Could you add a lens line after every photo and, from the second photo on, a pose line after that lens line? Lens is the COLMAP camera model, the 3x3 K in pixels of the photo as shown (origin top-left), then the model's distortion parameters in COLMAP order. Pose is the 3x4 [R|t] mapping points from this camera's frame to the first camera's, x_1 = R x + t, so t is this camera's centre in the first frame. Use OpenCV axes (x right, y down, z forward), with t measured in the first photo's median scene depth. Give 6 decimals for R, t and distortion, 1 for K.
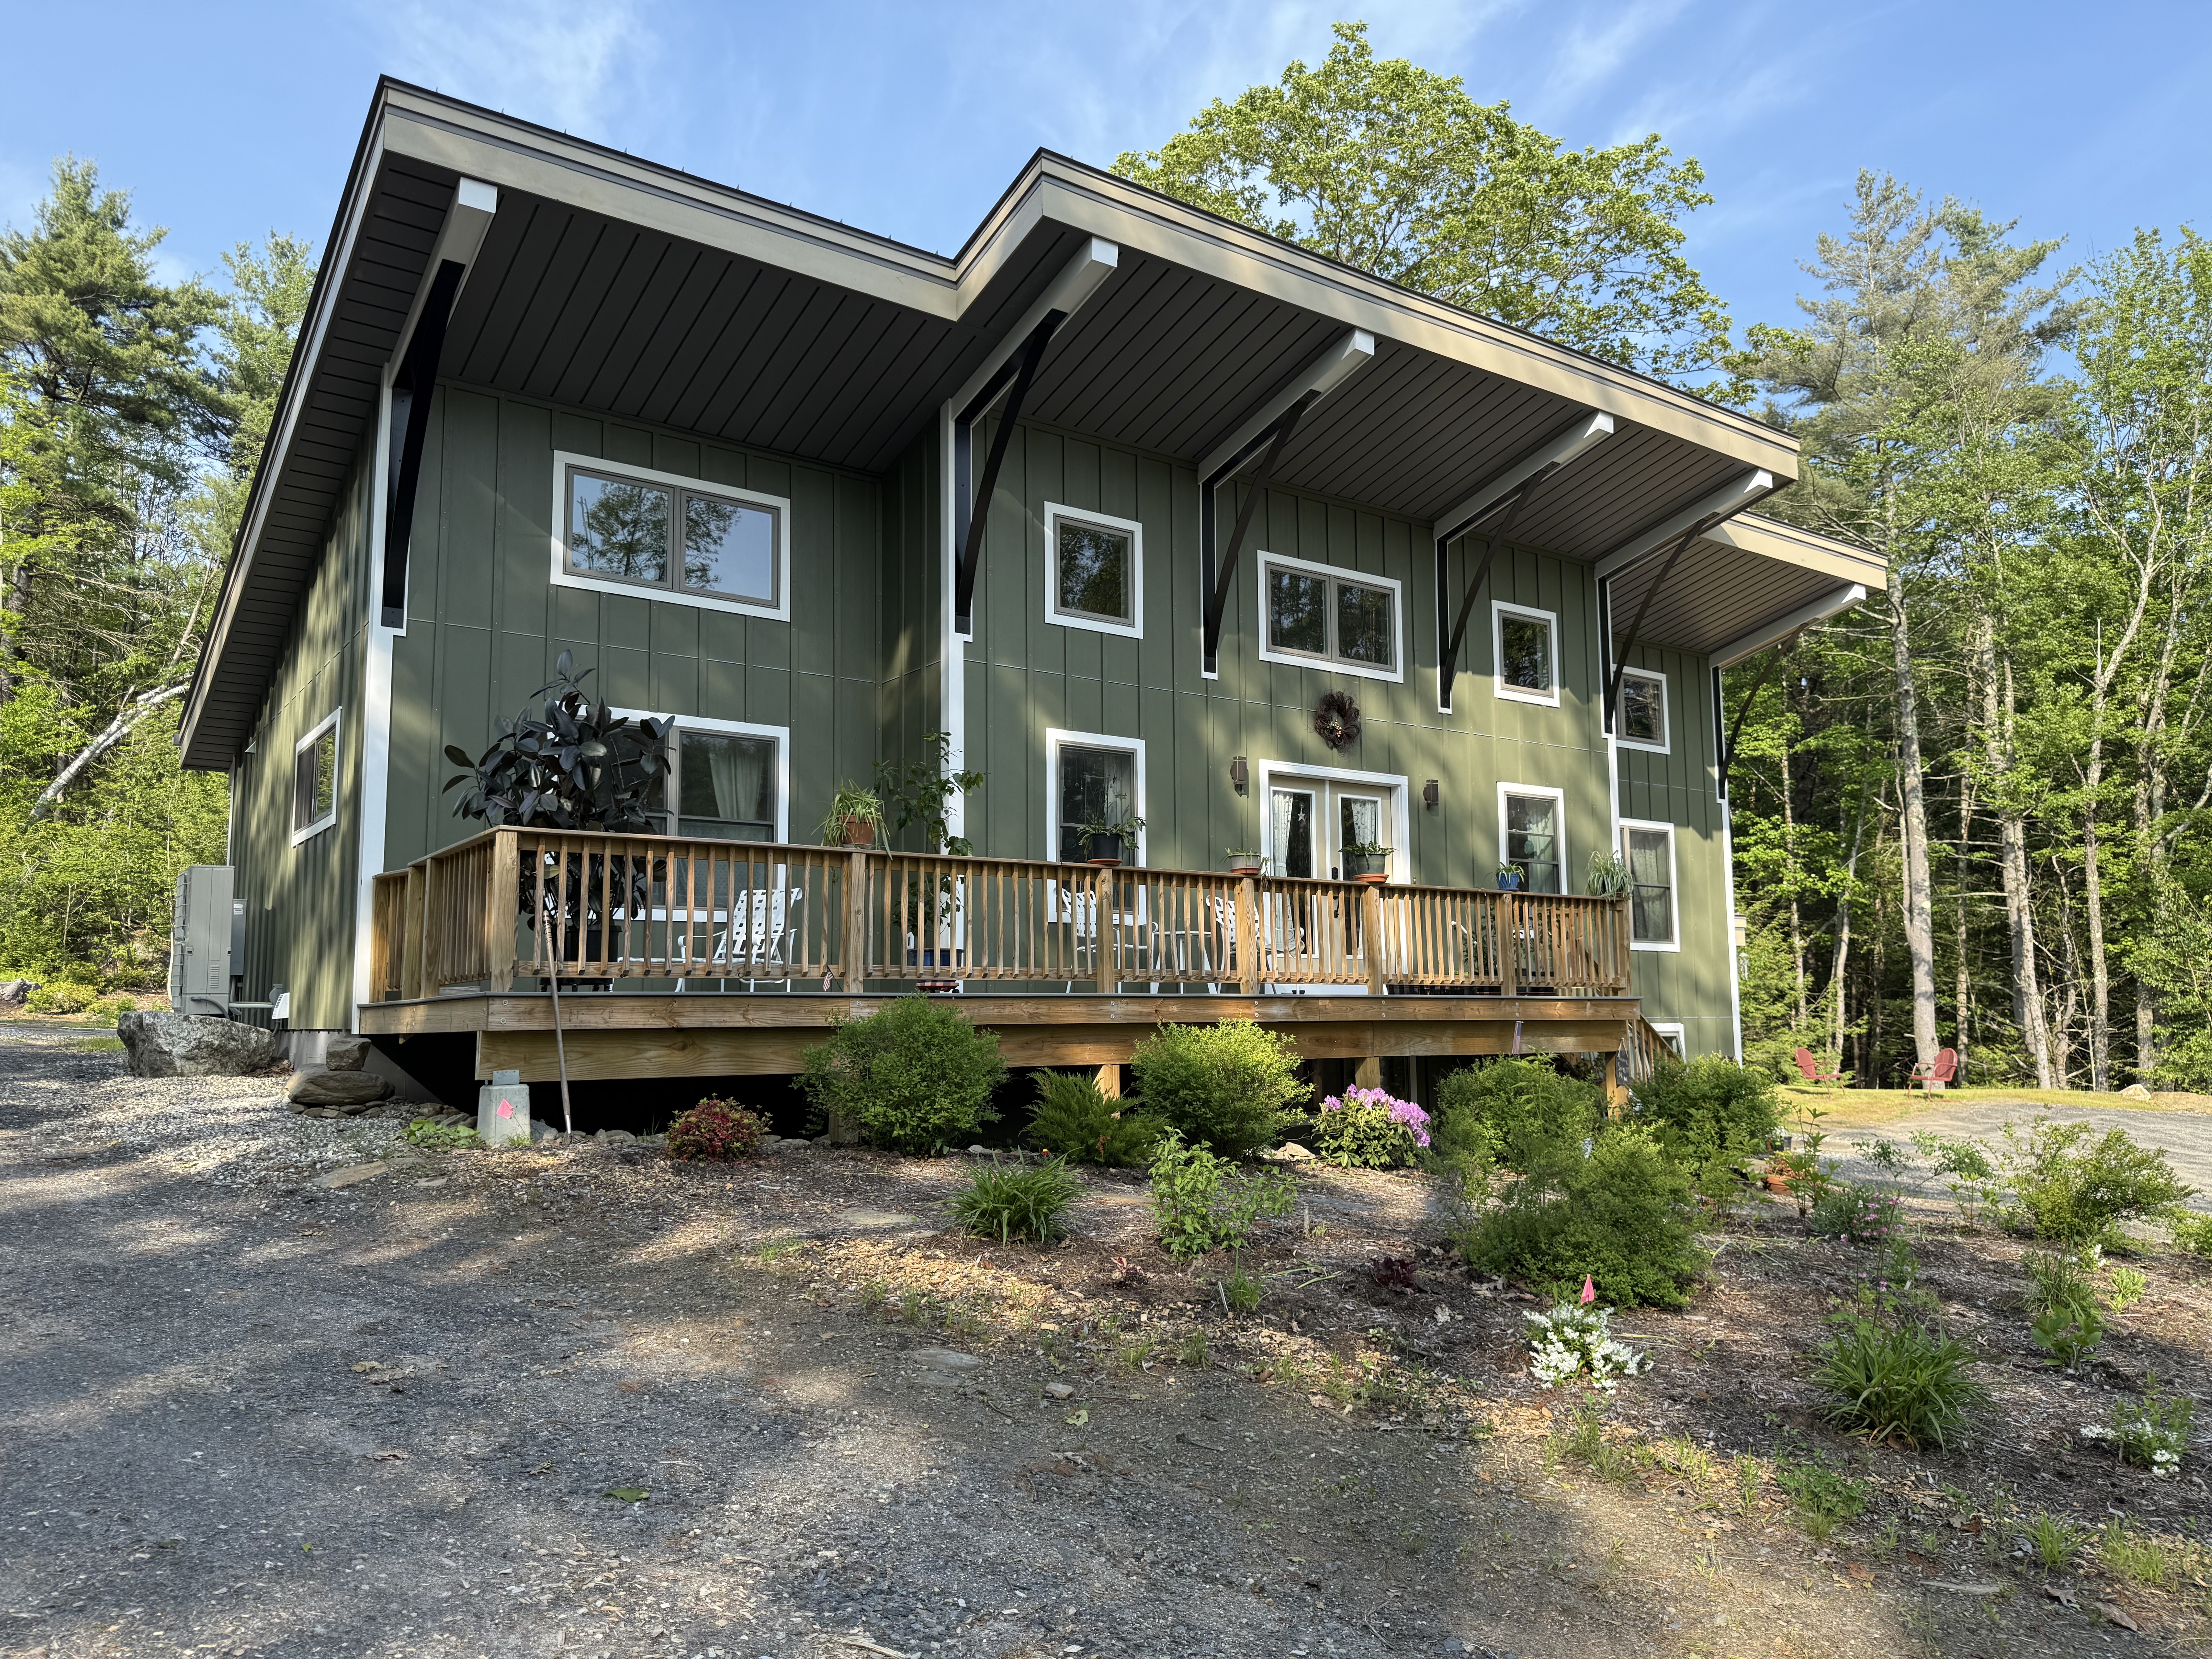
lens RADIAL K [[1522.9, 0, 1106.0], [0, 1522.9, 829.5], [0, 0, 1]] dist [0.098355, -0.118485]
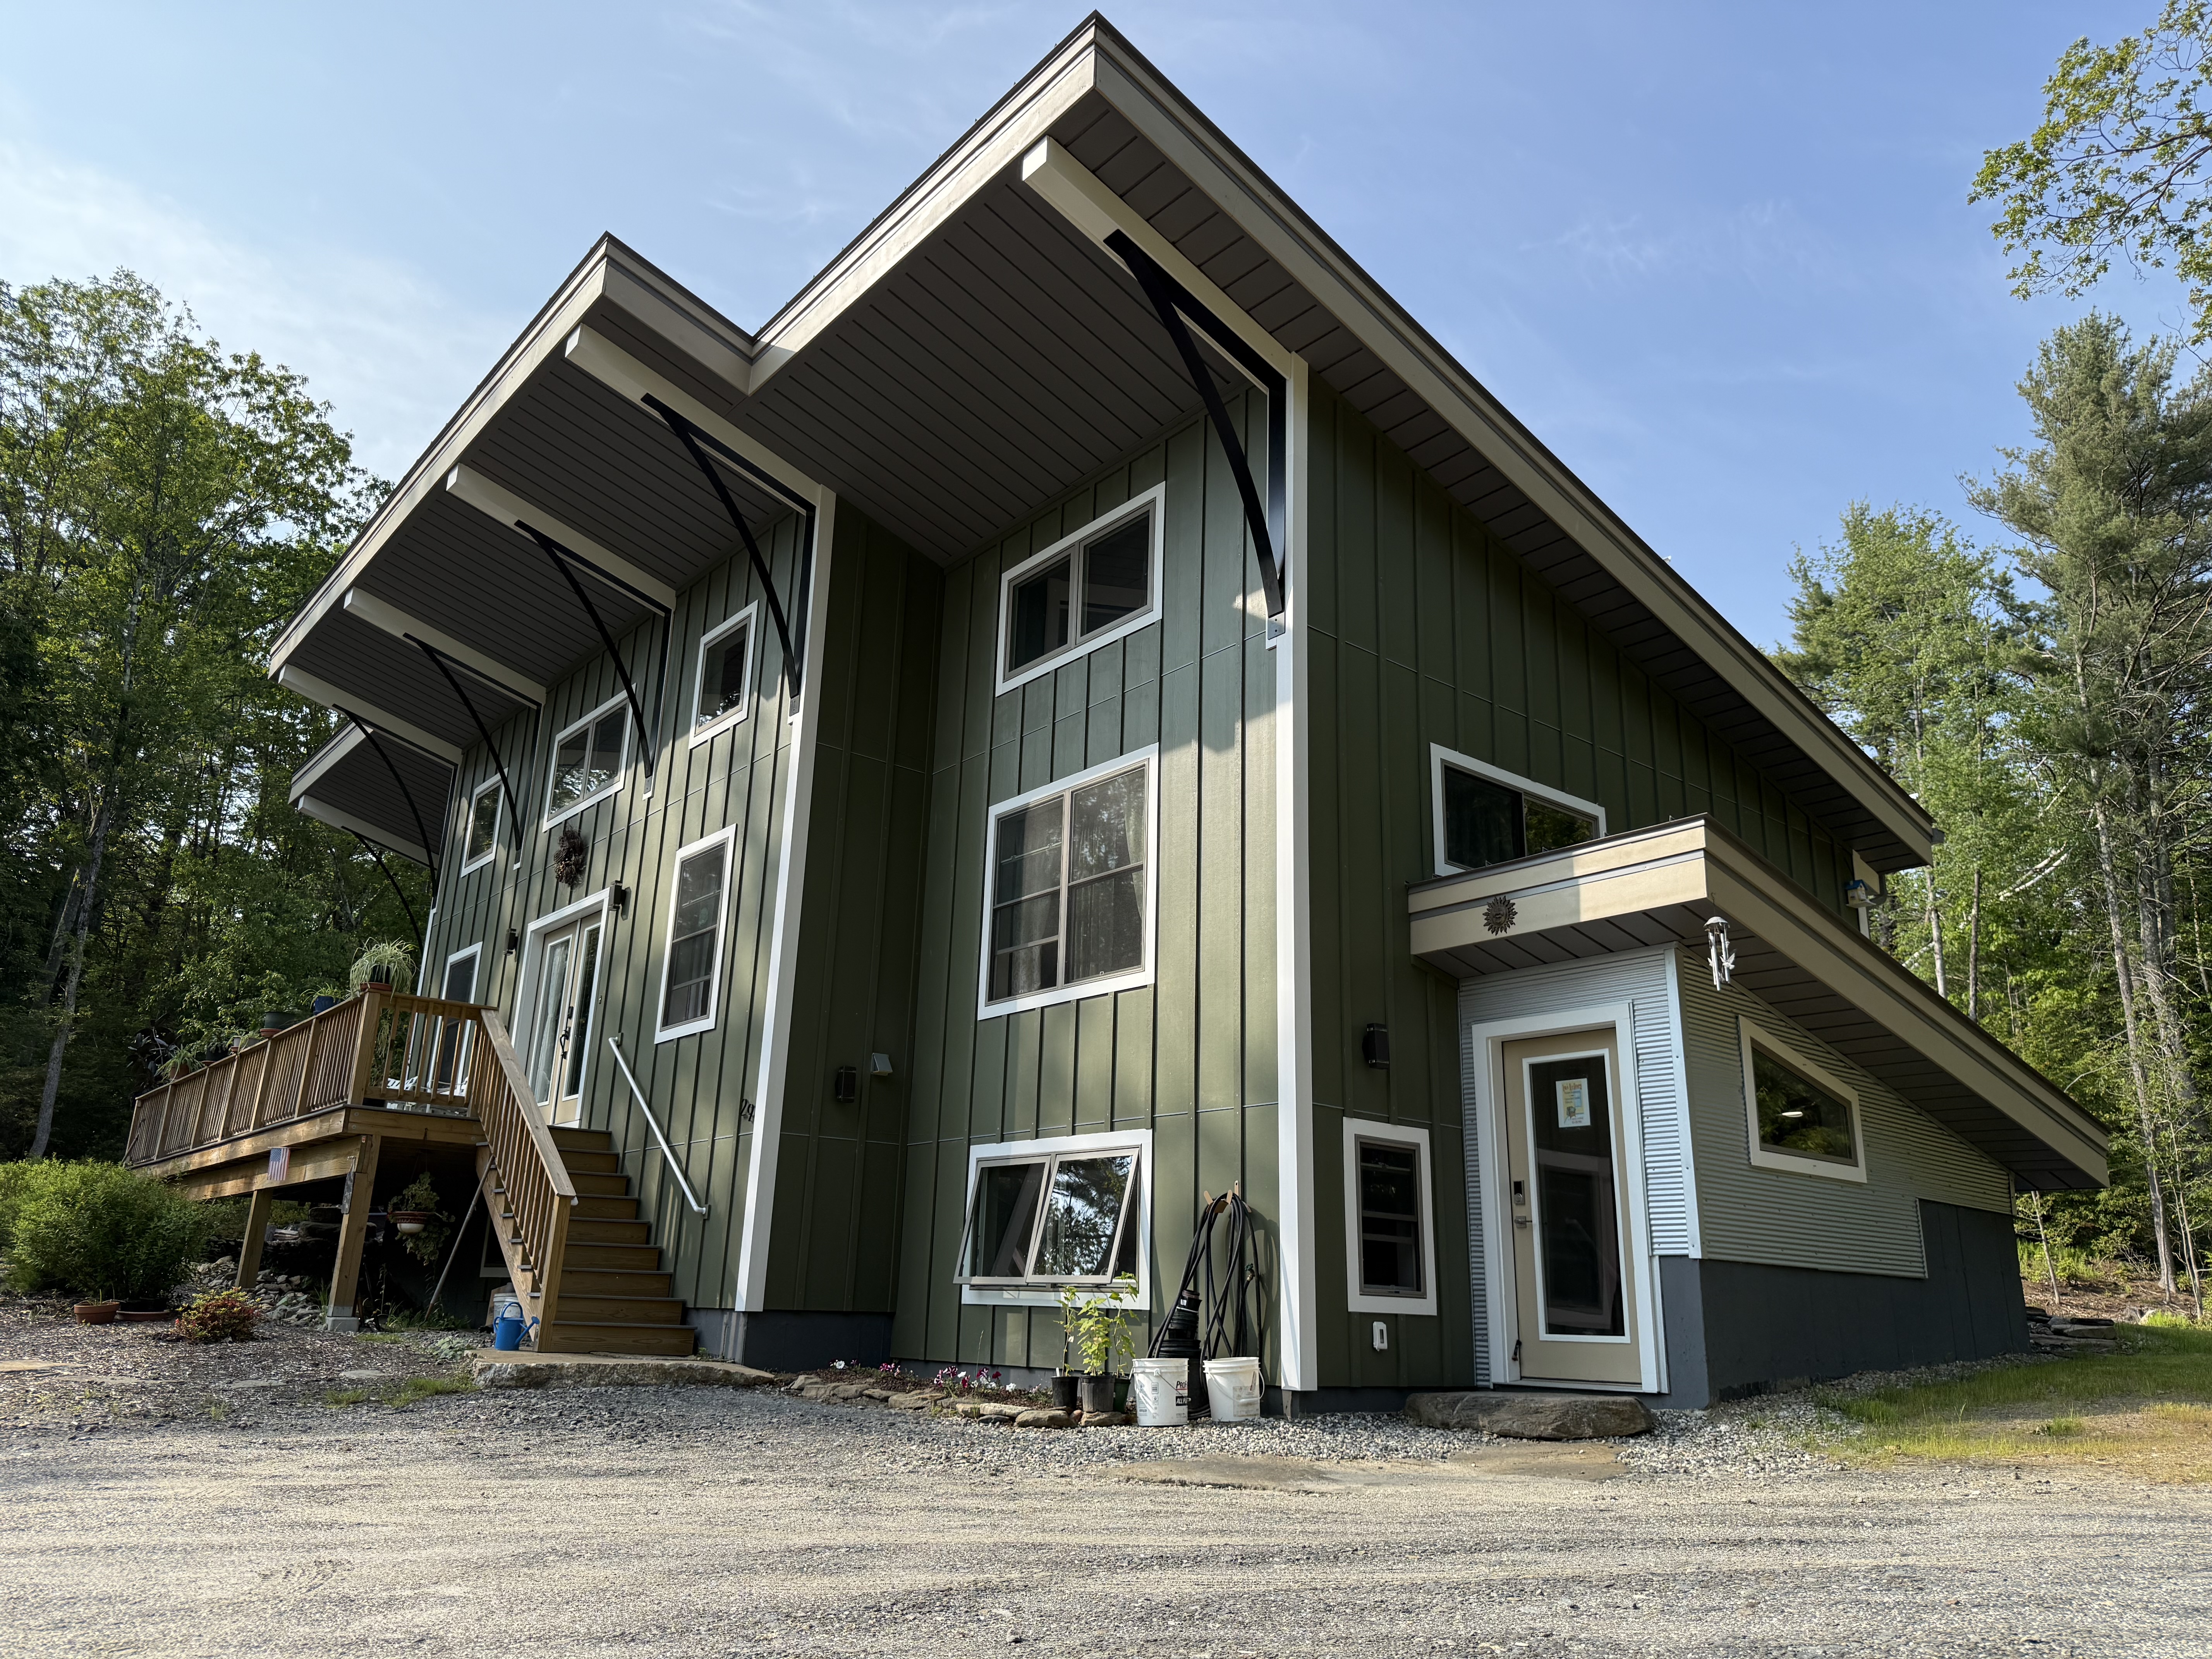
lens RADIAL K [[1522.9, 0, 1106.0], [0, 1522.9, 829.5], [0, 0, 1]] dist [0.098355, -0.118485]
pose [[0.081358, -0.284839, -0.955116, 1.151767], [0.094966, 0.956149, -0.277058, 0.222720], [0.992150, -0.068163, 0.104841, 1.266736]]
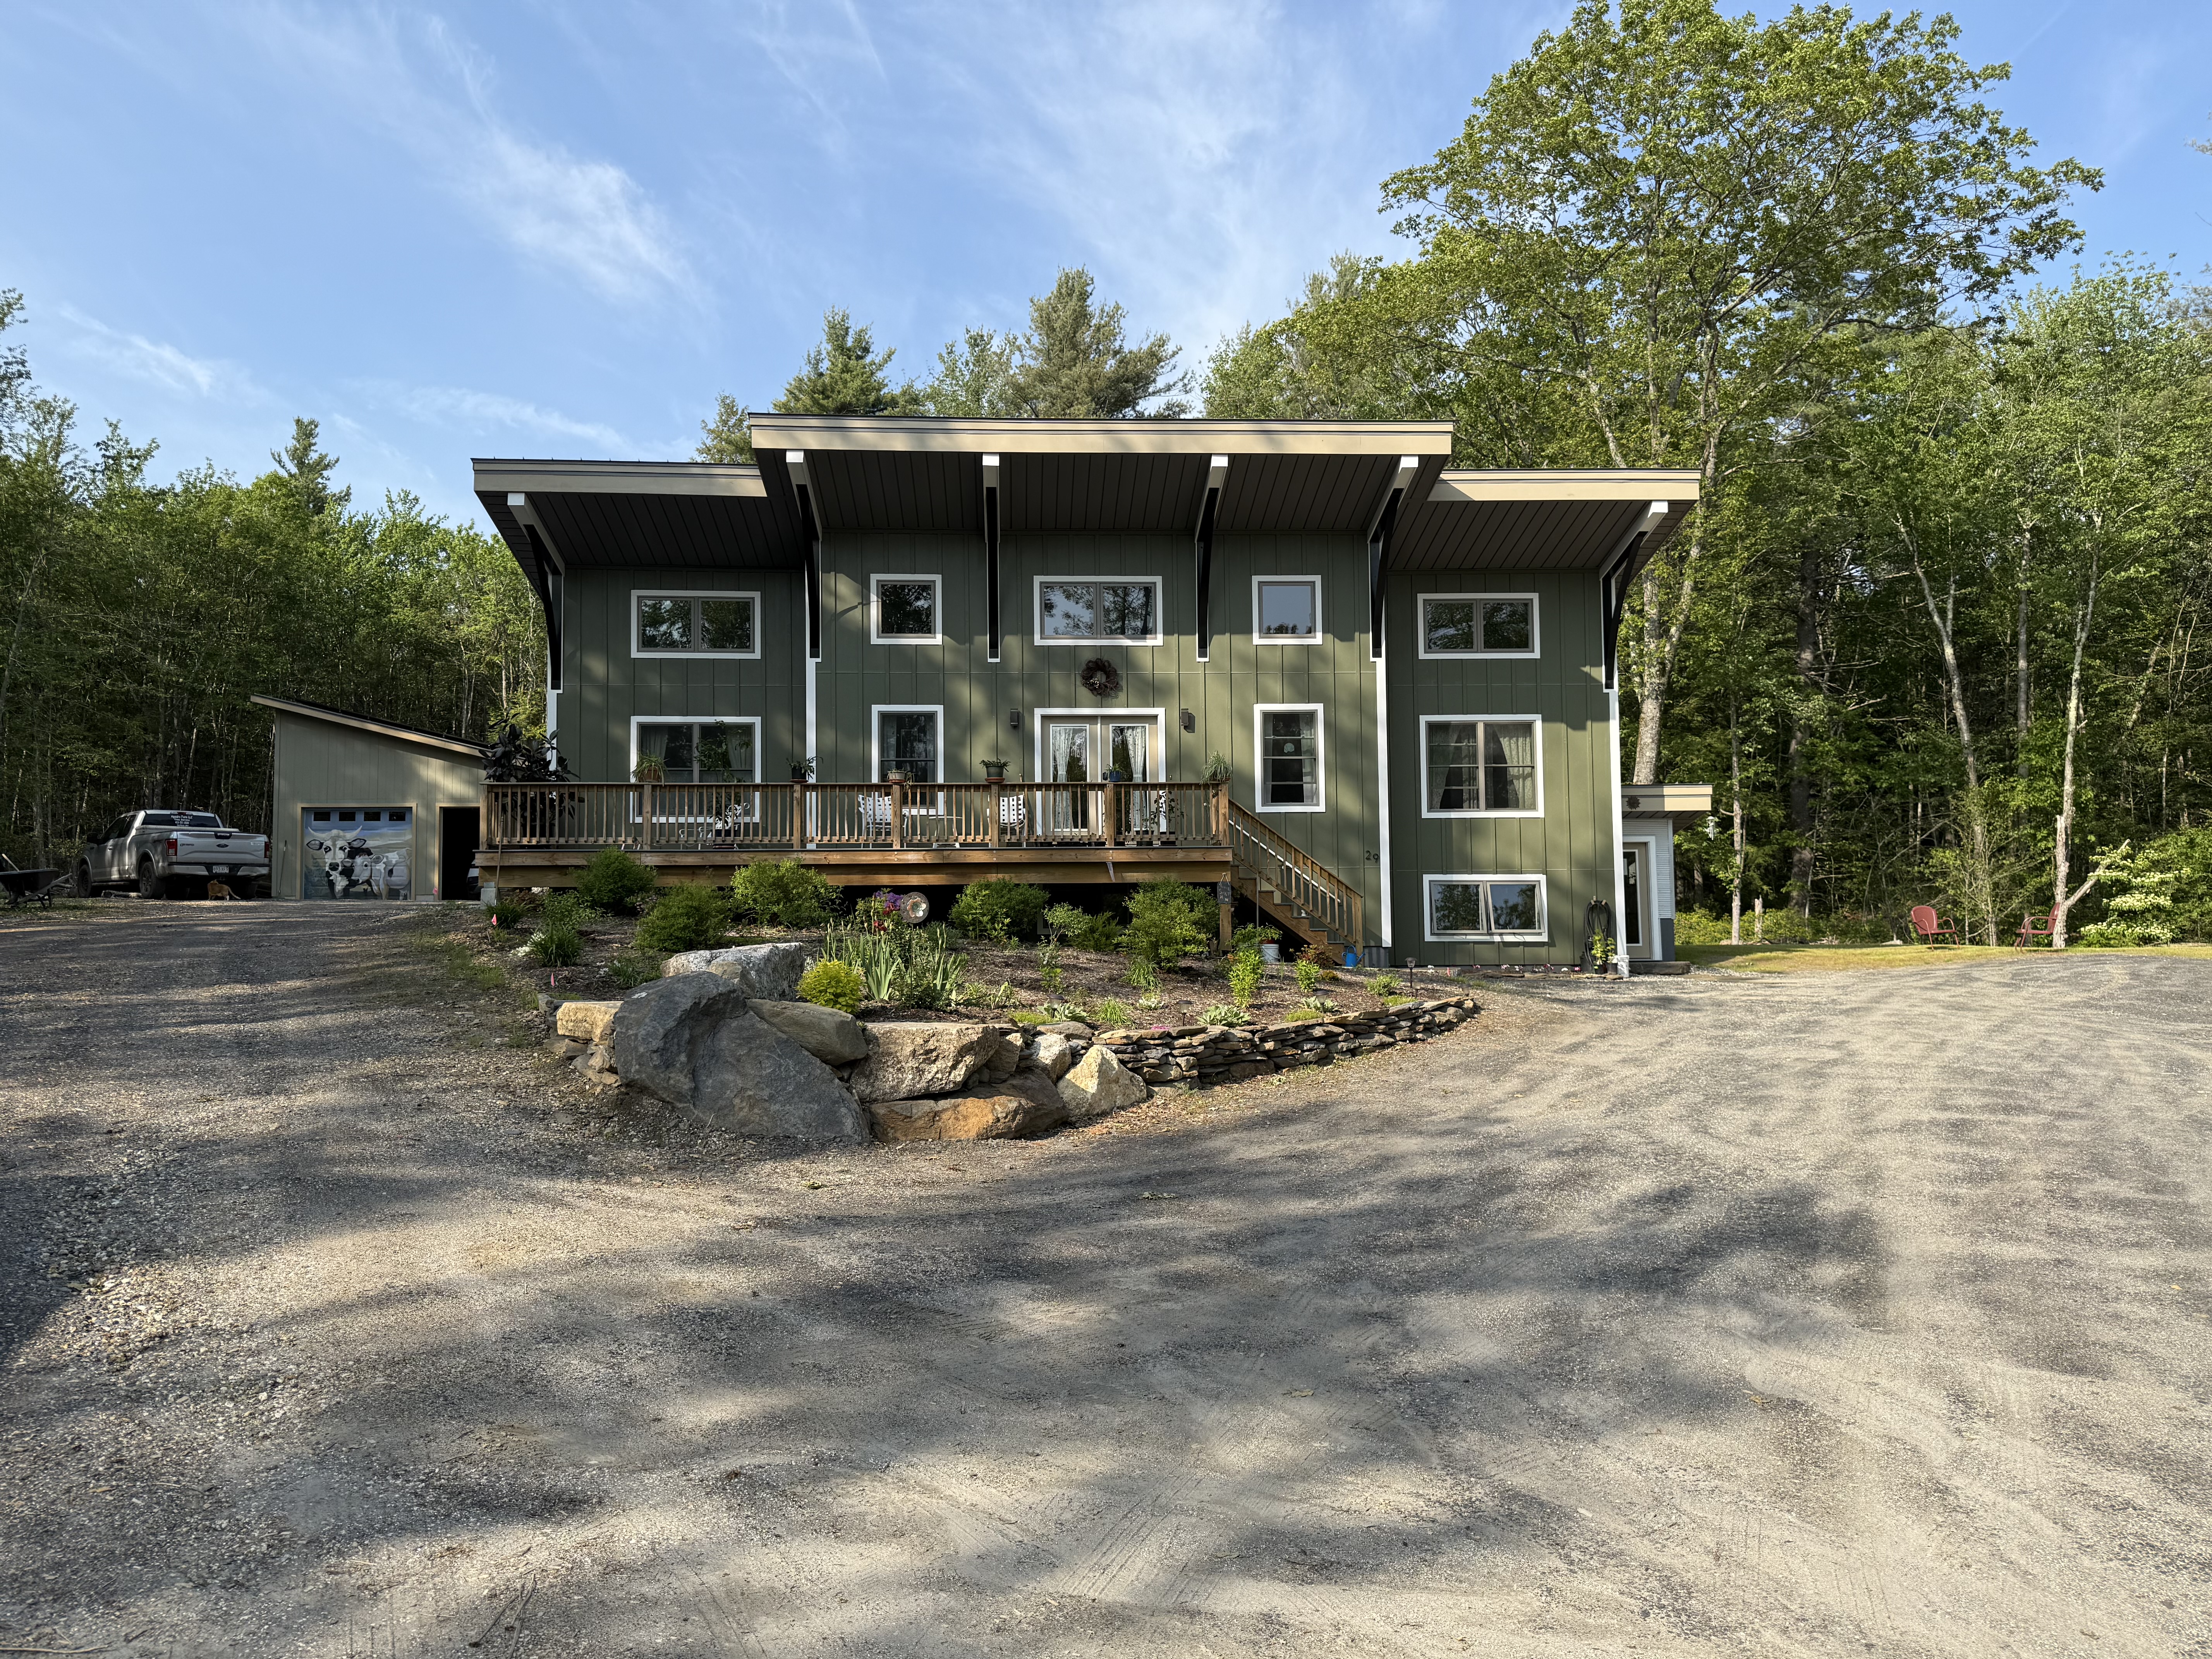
lens RADIAL K [[1522.9, 0, 1106.0], [0, 1522.9, 829.5], [0, 0, 1]] dist [0.098355, -0.118485]
pose [[0.845023, -0.040398, -0.533201, 0.988428], [0.067436, 0.997232, 0.031317, 0.034537], [0.530460, -0.062421, 0.845409, -0.306716]]
